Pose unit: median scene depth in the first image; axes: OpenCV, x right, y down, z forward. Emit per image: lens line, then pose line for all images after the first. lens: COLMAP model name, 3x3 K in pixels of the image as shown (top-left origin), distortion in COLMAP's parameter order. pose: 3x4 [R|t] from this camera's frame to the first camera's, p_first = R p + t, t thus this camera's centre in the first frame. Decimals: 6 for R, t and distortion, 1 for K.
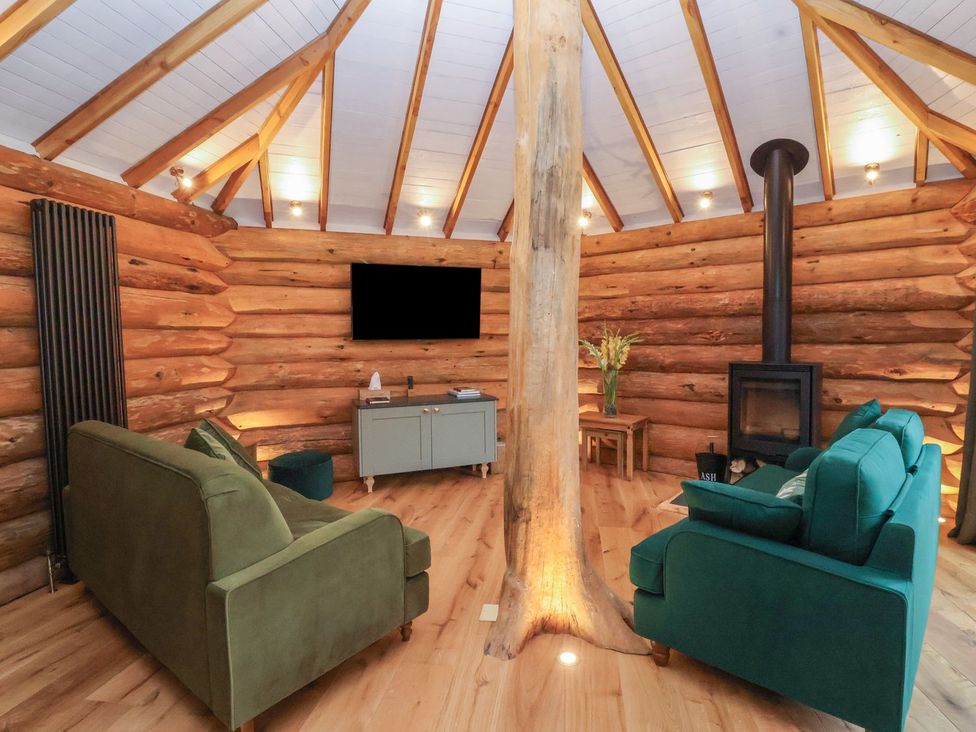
lens RADIAL K [[511.5, 0, 493.8], [0, 511.5, 360.0], [0, 0, 1]] dist [-0.001979, -0.002332]
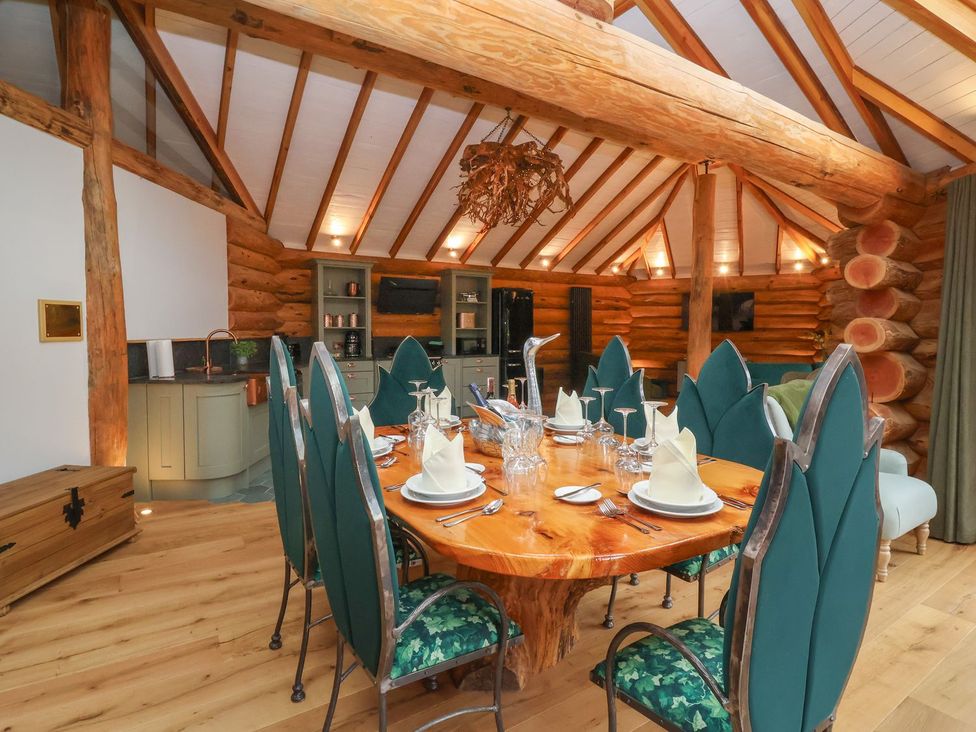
lens RADIAL K [[511.5, 0, 493.8], [0, 511.5, 360.0], [0, 0, 1]] dist [-0.001979, -0.002332]
pose [[0.651867, 0.055877, -0.756272, 0.883609], [-0.051434, 0.998243, 0.029422, 0.066919], [0.756587, 0.019719, 0.653595, -1.041343]]
